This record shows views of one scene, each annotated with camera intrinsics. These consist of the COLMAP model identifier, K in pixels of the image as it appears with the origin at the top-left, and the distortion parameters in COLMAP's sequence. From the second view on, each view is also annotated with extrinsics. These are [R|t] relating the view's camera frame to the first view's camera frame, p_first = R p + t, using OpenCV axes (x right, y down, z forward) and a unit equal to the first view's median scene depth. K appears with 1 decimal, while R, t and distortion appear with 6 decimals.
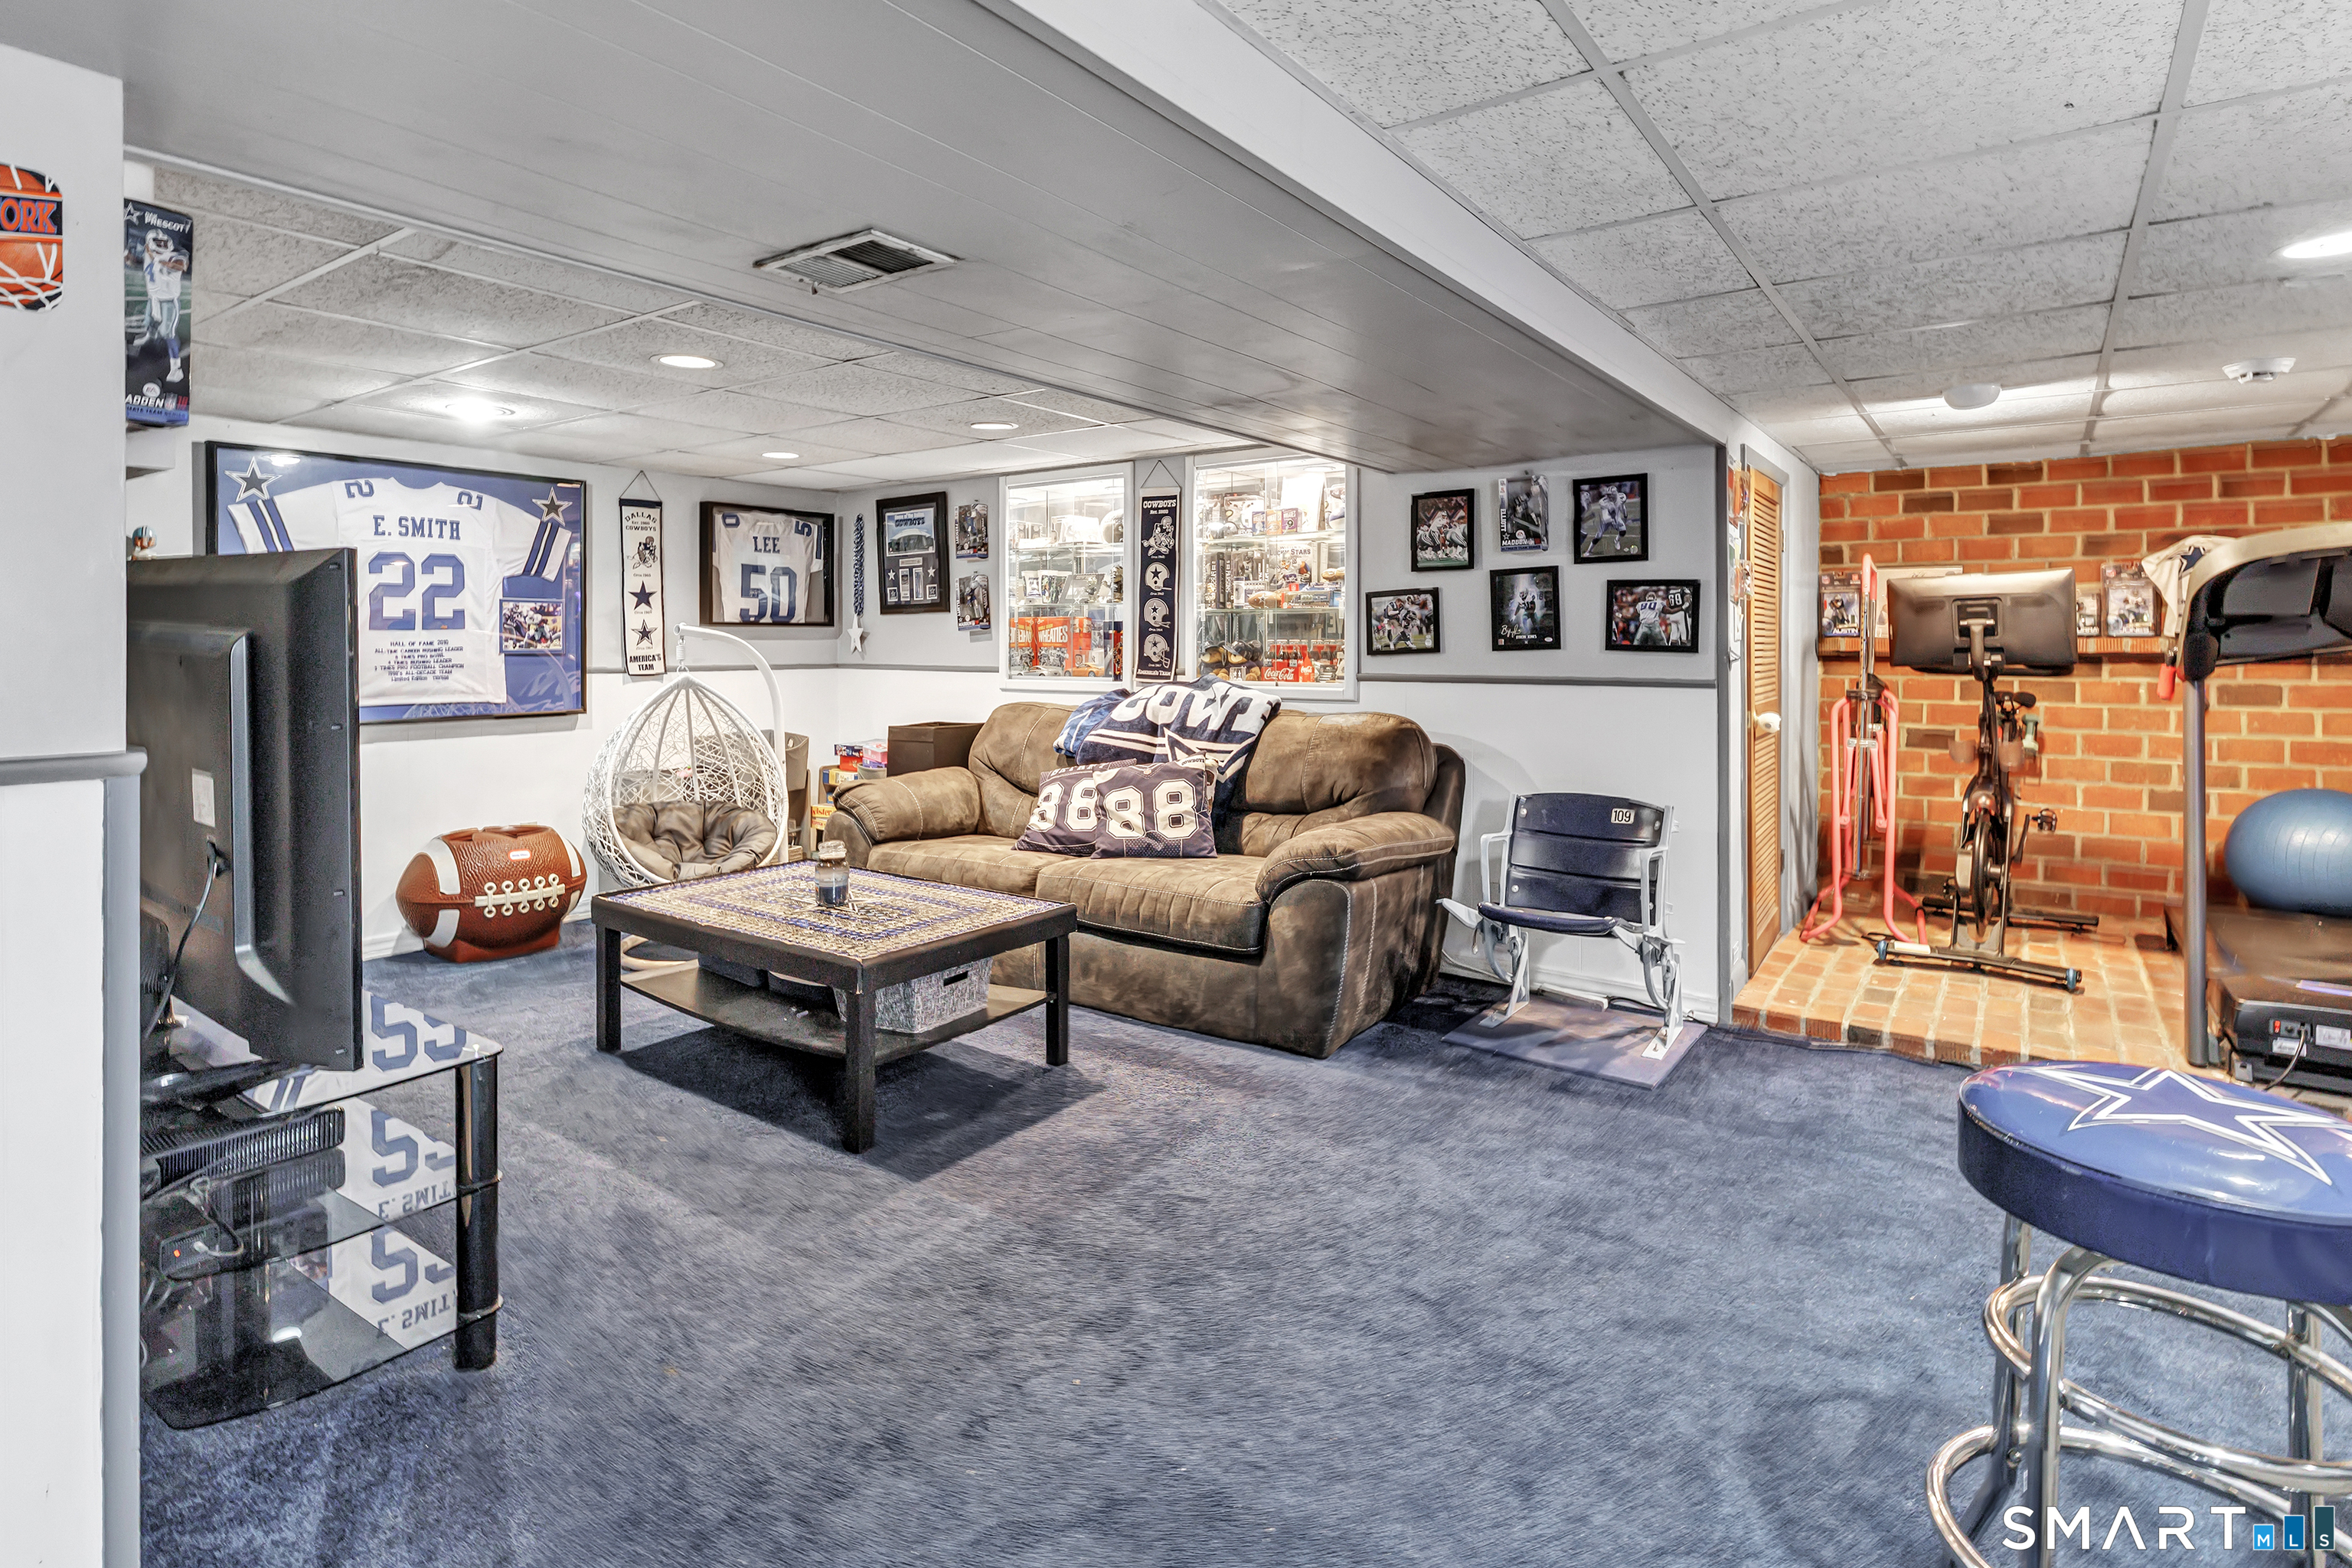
lens RADIAL K [[1194.2, 0, 1135.4], [0, 1194.2, 653.7], [0, 0, 1]] dist [-0.001365, 0.002420]
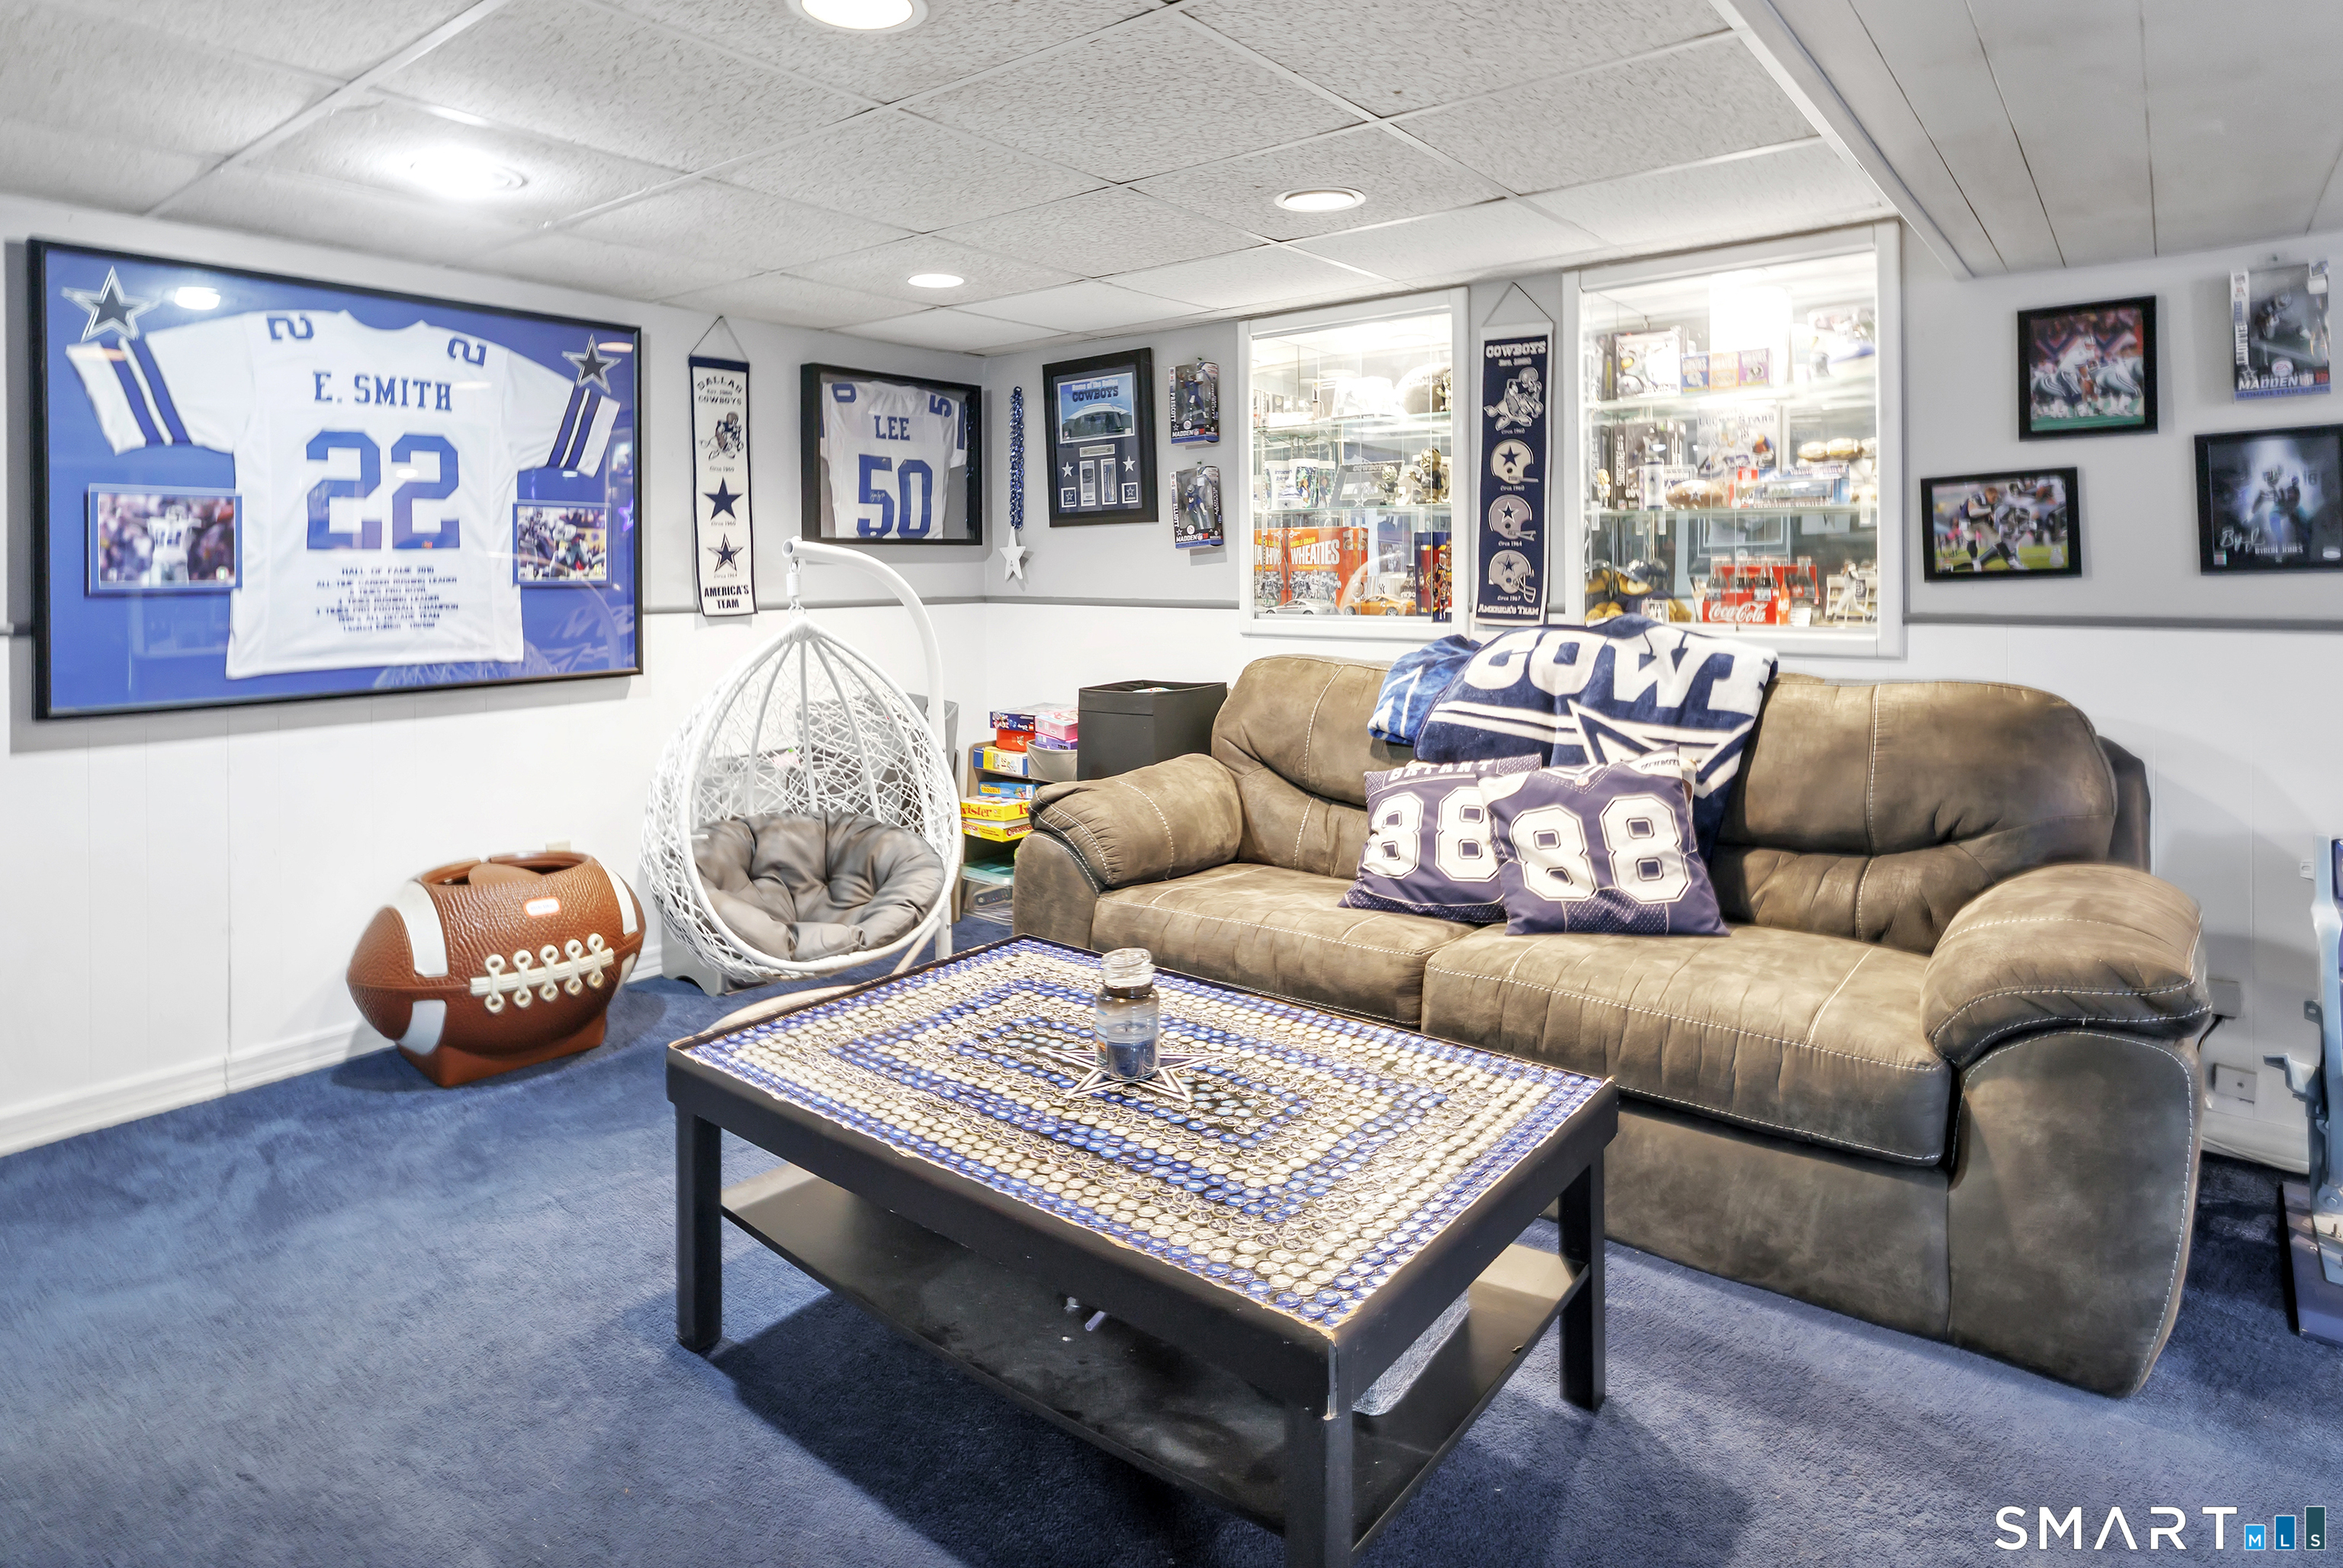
lens RADIAL K [[1261.8, 0, 1162.1], [0, 1261.8, 572.1], [0, 0, 1]] dist [-0.003099, 0.001606]
pose [[0.999510, -0.005824, -0.030760, -0.166805], [0.005686, 0.999973, -0.004602, -0.002803], [0.030786, 0.004425, 0.999516, 0.343106]]
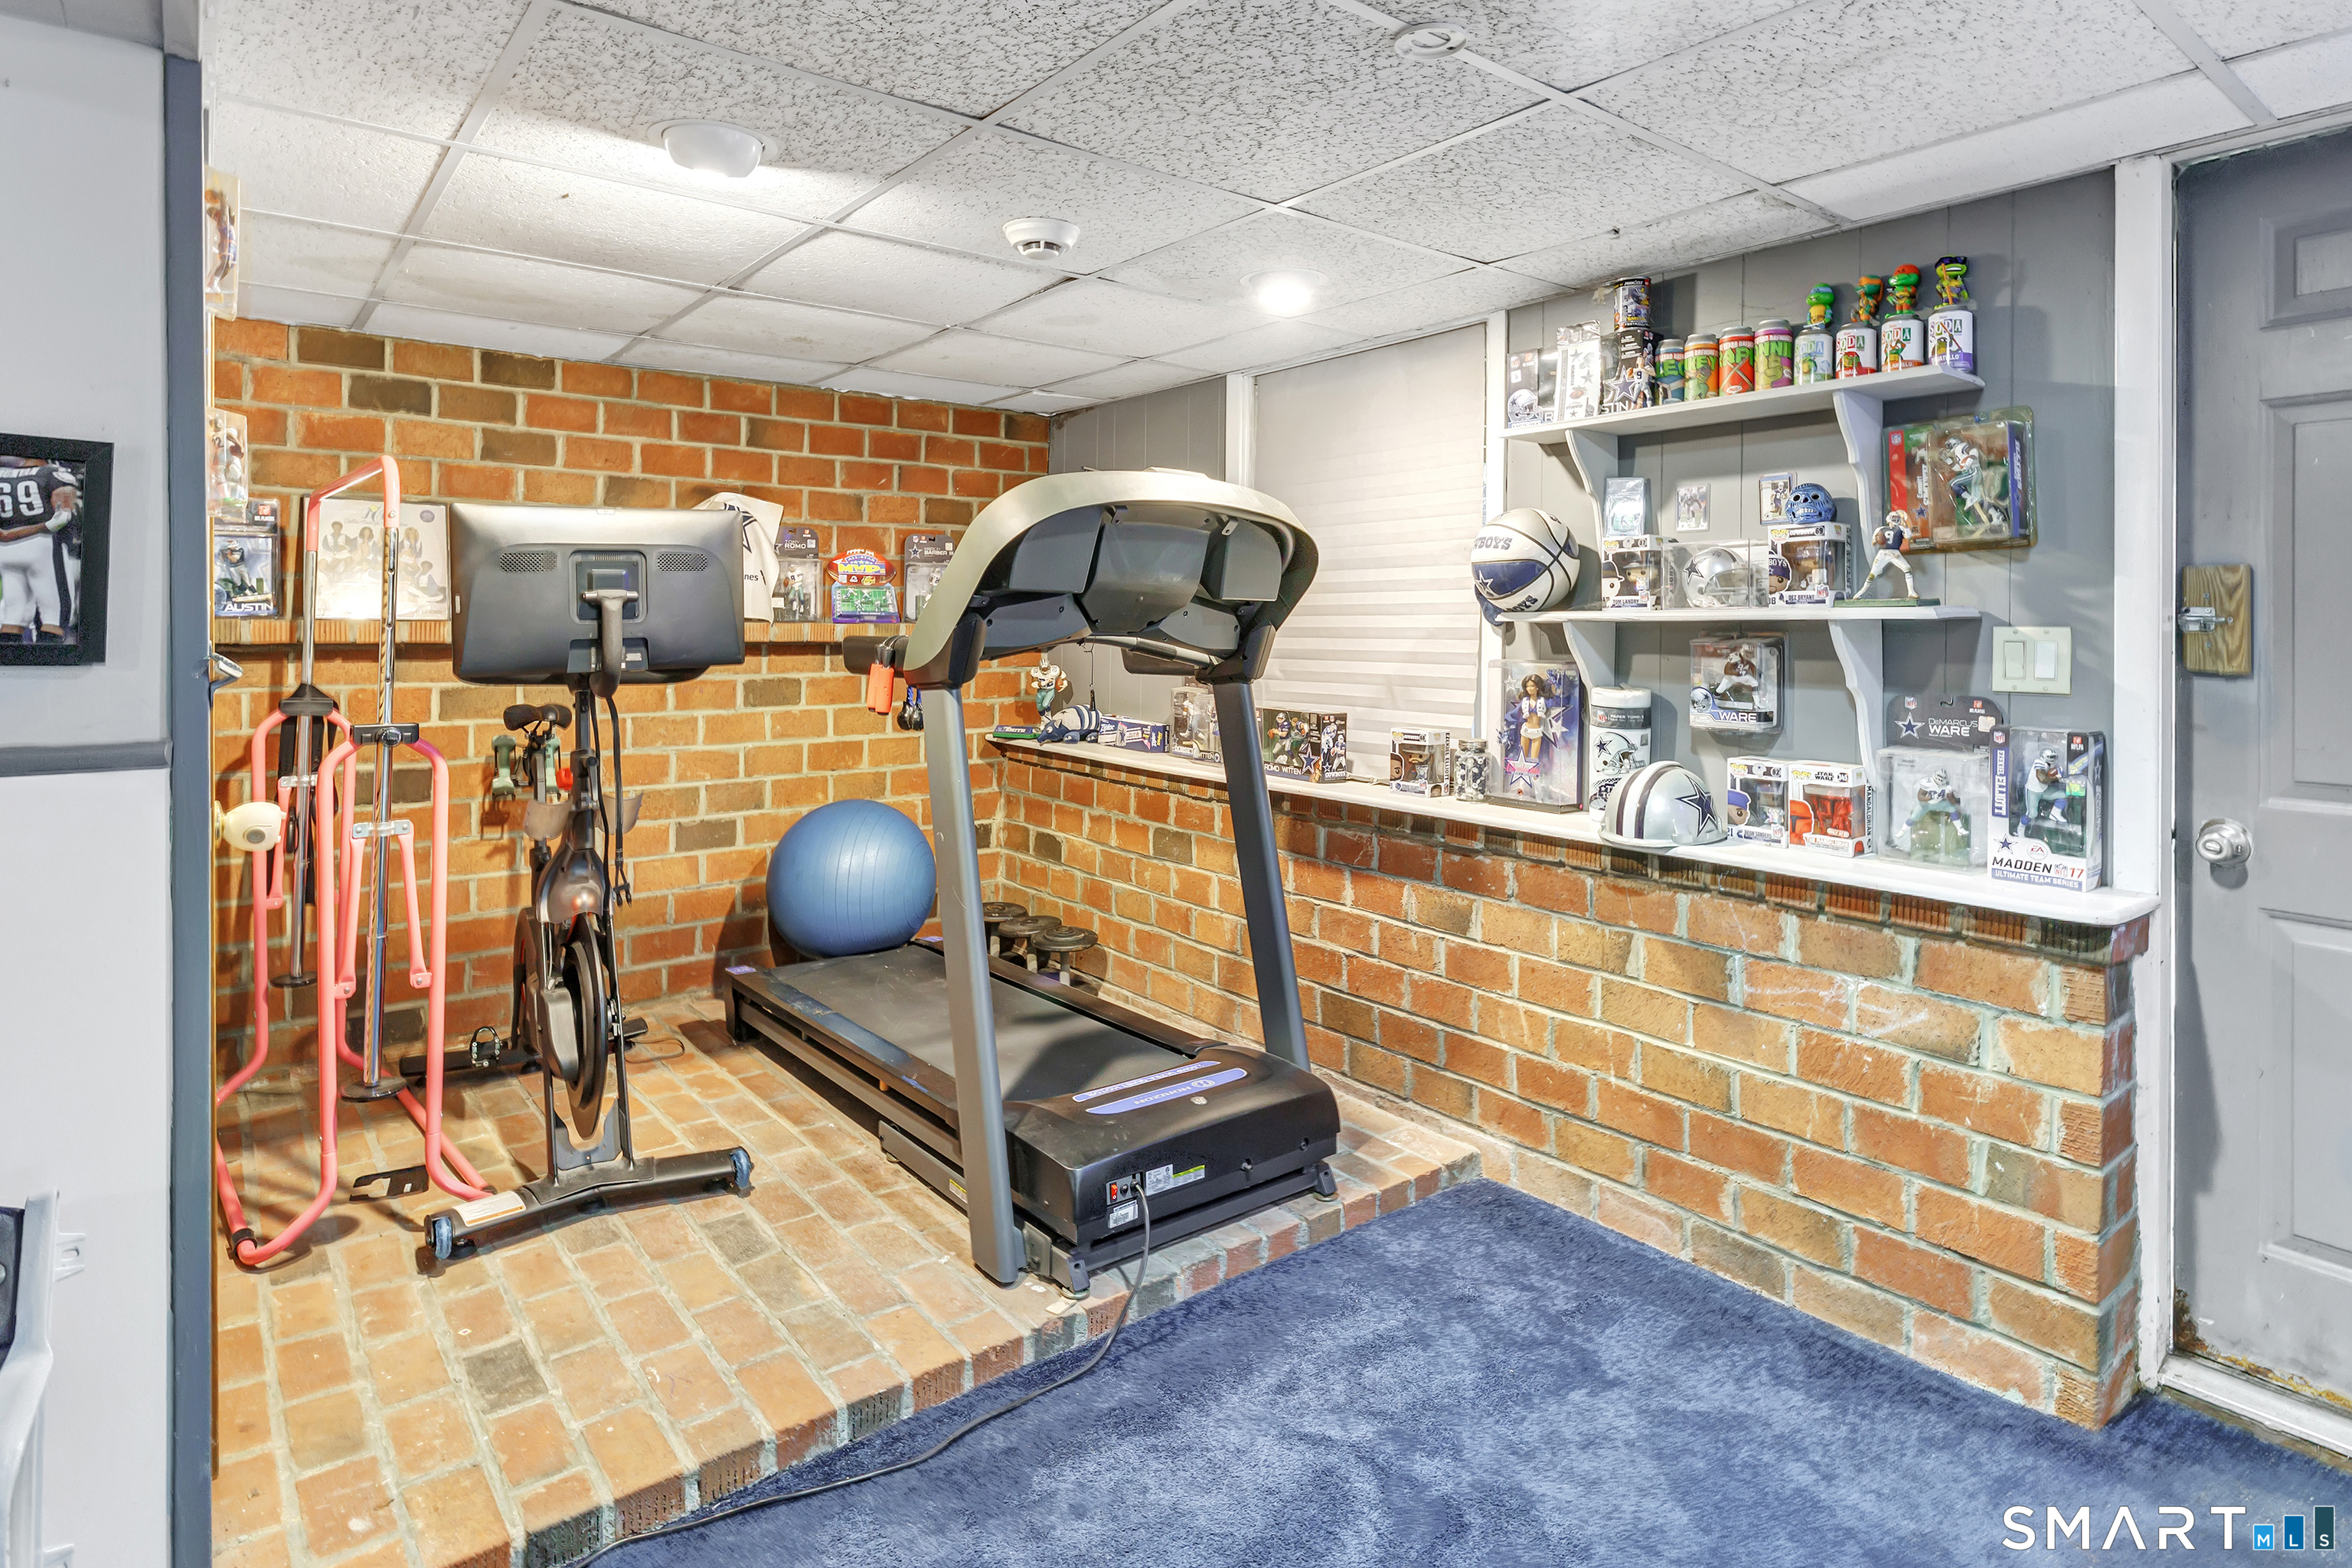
lens RADIAL K [[1266.6, 0, 1182.1], [0, 1266.6, 620.7], [0, 0, 1]] dist [-0.003099, 0.001606]
pose [[0.259289, 0.004254, 0.965790, 0.173808], [0.006879, 0.999957, -0.006251, -0.006891], [-0.965775, 0.008264, 0.259249, 0.514418]]
